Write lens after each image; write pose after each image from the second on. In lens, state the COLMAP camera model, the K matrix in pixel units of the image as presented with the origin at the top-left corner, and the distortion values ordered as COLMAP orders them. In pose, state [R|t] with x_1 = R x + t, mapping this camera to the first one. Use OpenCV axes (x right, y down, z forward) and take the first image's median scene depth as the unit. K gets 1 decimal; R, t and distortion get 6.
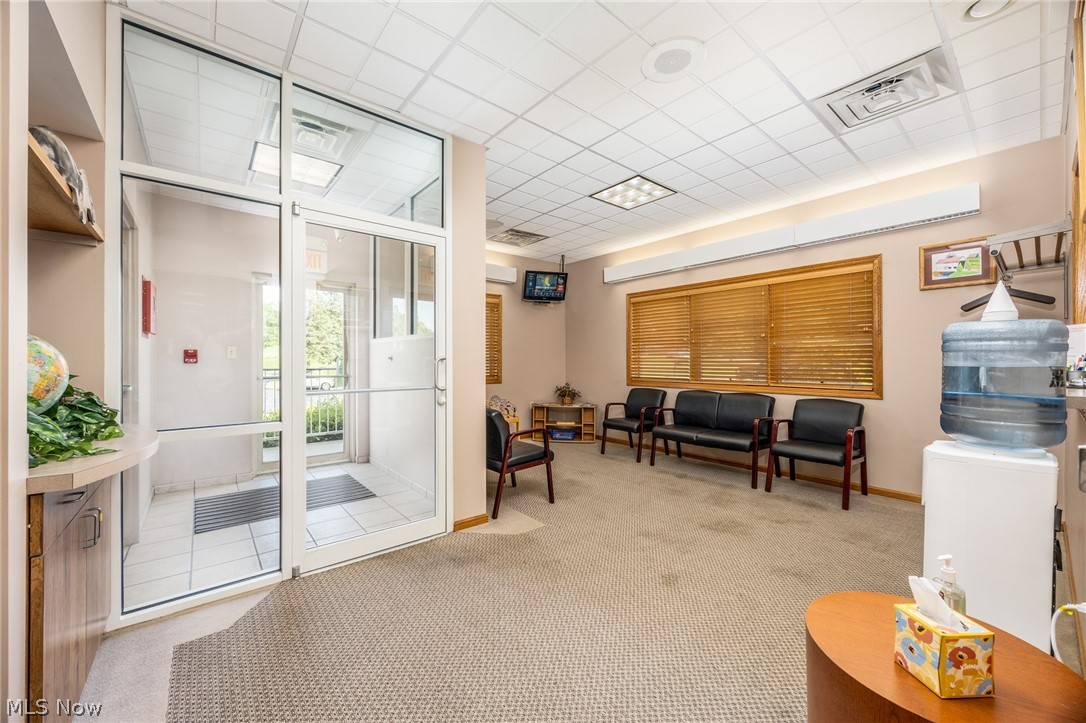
lens RADIAL K [[420.2, 0, 546.6], [0, 420.2, 360.0], [0, 0, 1]] dist [0.002065, -0.000043]
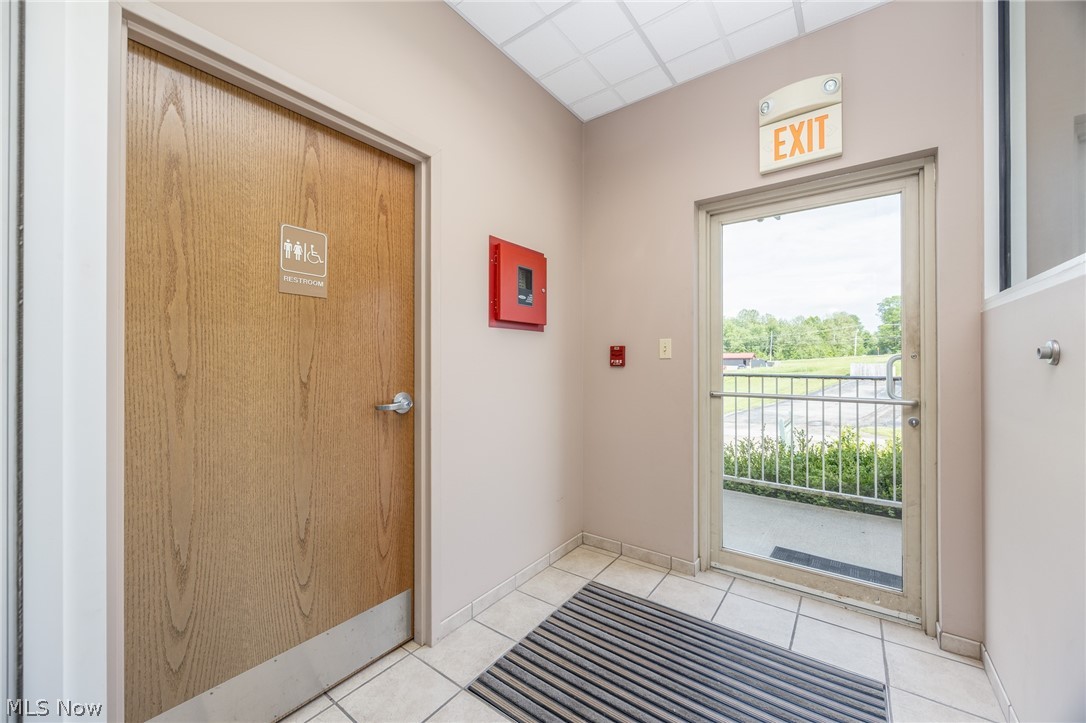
lens RADIAL K [[420.2, 0, 545.6], [0, 420.2, 359.3], [0, 0, 1]] dist [0.002065, -0.000043]
pose [[0.242349, 0.003989, -0.970181, -0.223368], [-0.002707, 0.999990, 0.003435, -0.005564], [0.970185, 0.001794, 0.242357, 0.723362]]
